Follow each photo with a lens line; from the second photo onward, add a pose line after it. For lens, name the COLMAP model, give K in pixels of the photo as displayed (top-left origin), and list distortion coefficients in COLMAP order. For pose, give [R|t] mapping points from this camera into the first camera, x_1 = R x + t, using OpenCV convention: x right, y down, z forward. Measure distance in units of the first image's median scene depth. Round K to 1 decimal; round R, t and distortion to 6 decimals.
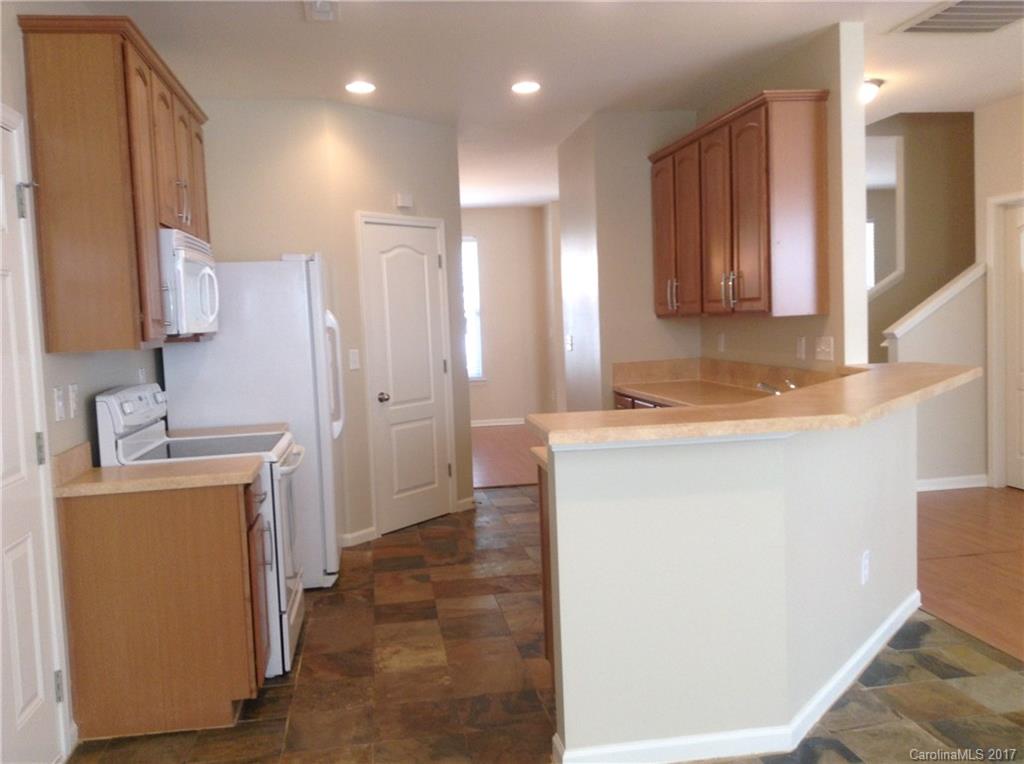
lens RADIAL K [[931.4, 0, 512.0], [0, 931.4, 382.0], [0, 0, 1]] dist [0.233667, -0.499184]
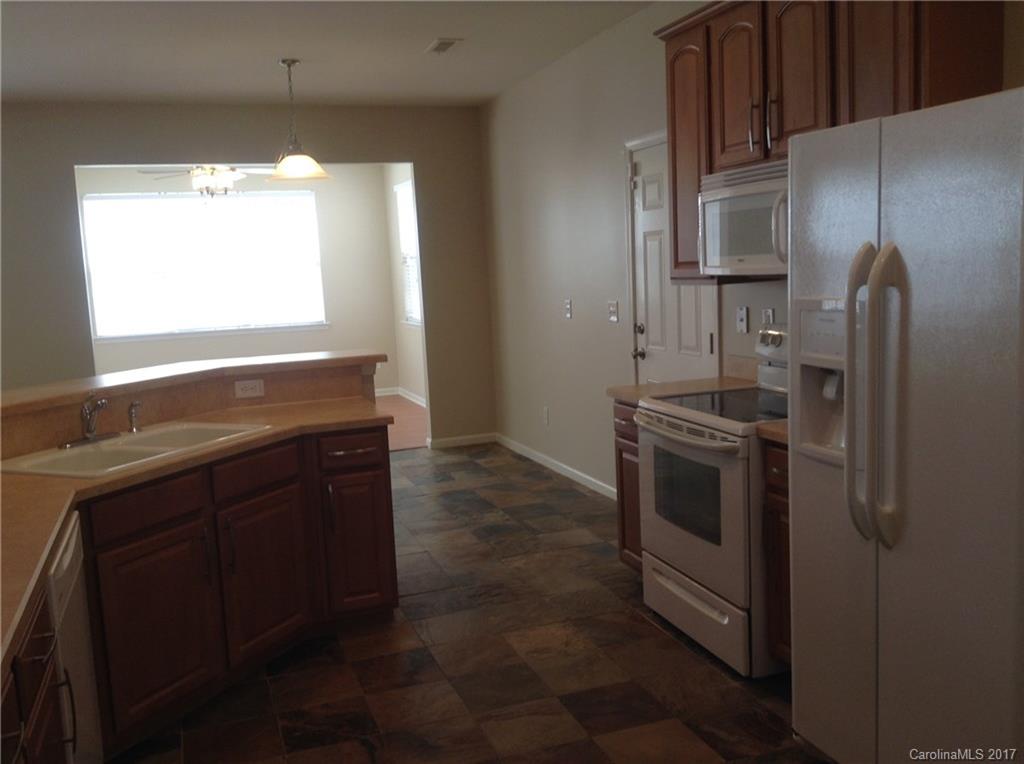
lens RADIAL K [[931.4, 0, 512.0], [0, 931.4, 382.0], [0, 0, 1]] dist [0.233667, -0.499184]
pose [[-0.978781, 0.112997, -0.170934, 0.047584], [0.077302, 0.976189, 0.202679, -0.124356], [0.189766, 0.185165, -0.964211, 1.501728]]
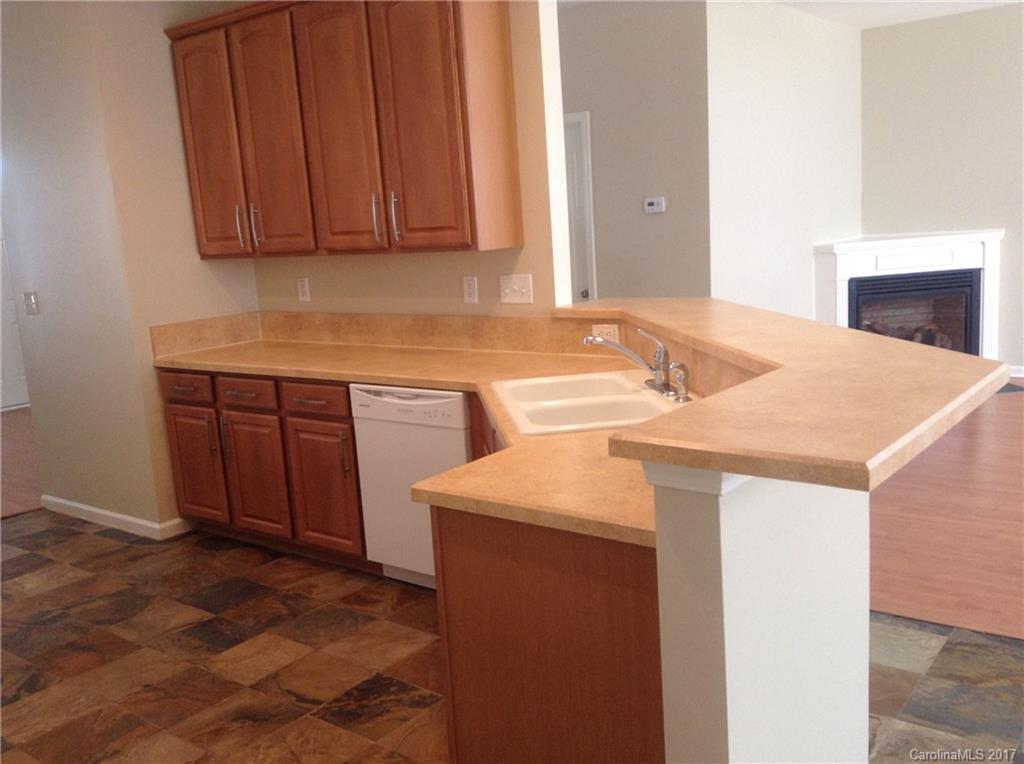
lens RADIAL K [[931.4, 0, 512.0], [0, 931.4, 382.0], [0, 0, 1]] dist [0.233667, -0.499184]
pose [[0.731835, -0.120415, 0.670759, -0.231779], [0.082323, 0.992679, 0.088387, -0.026580], [-0.676491, -0.009466, 0.736390, 0.396785]]
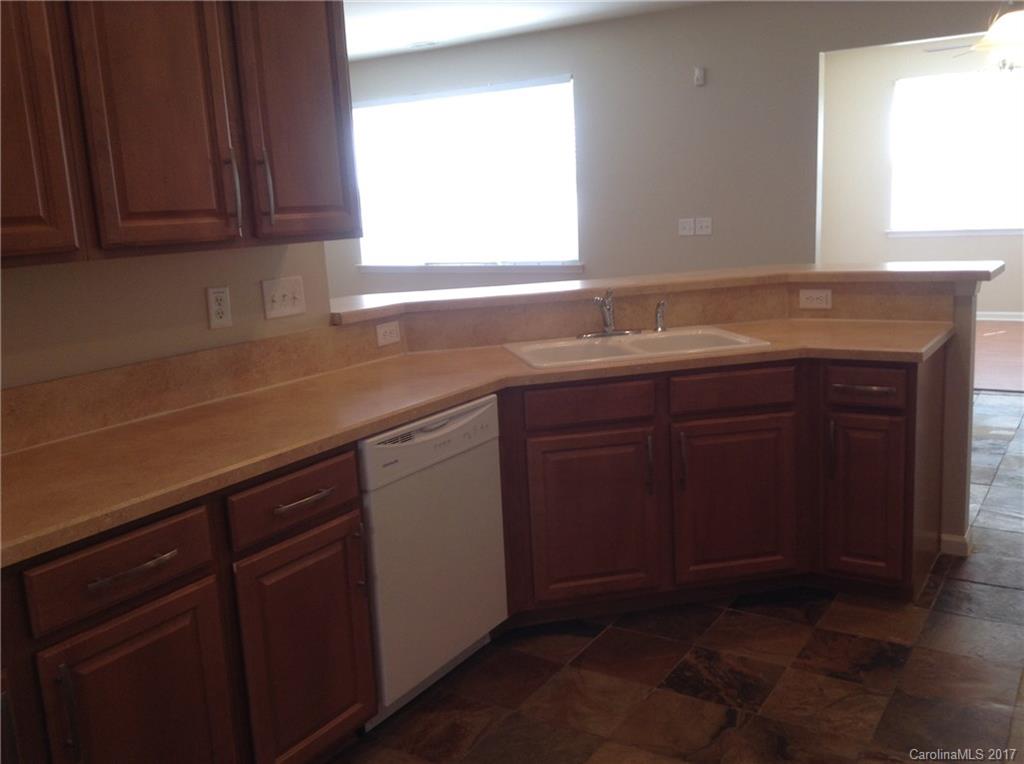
lens RADIAL K [[931.4, 0, 512.0], [0, 931.4, 382.0], [0, 0, 1]] dist [0.233667, -0.499184]
pose [[-0.746811, -0.046263, 0.663425, -0.196365], [0.130505, 0.967986, 0.214410, -0.094112], [-0.652106, 0.246704, -0.716865, 1.355141]]
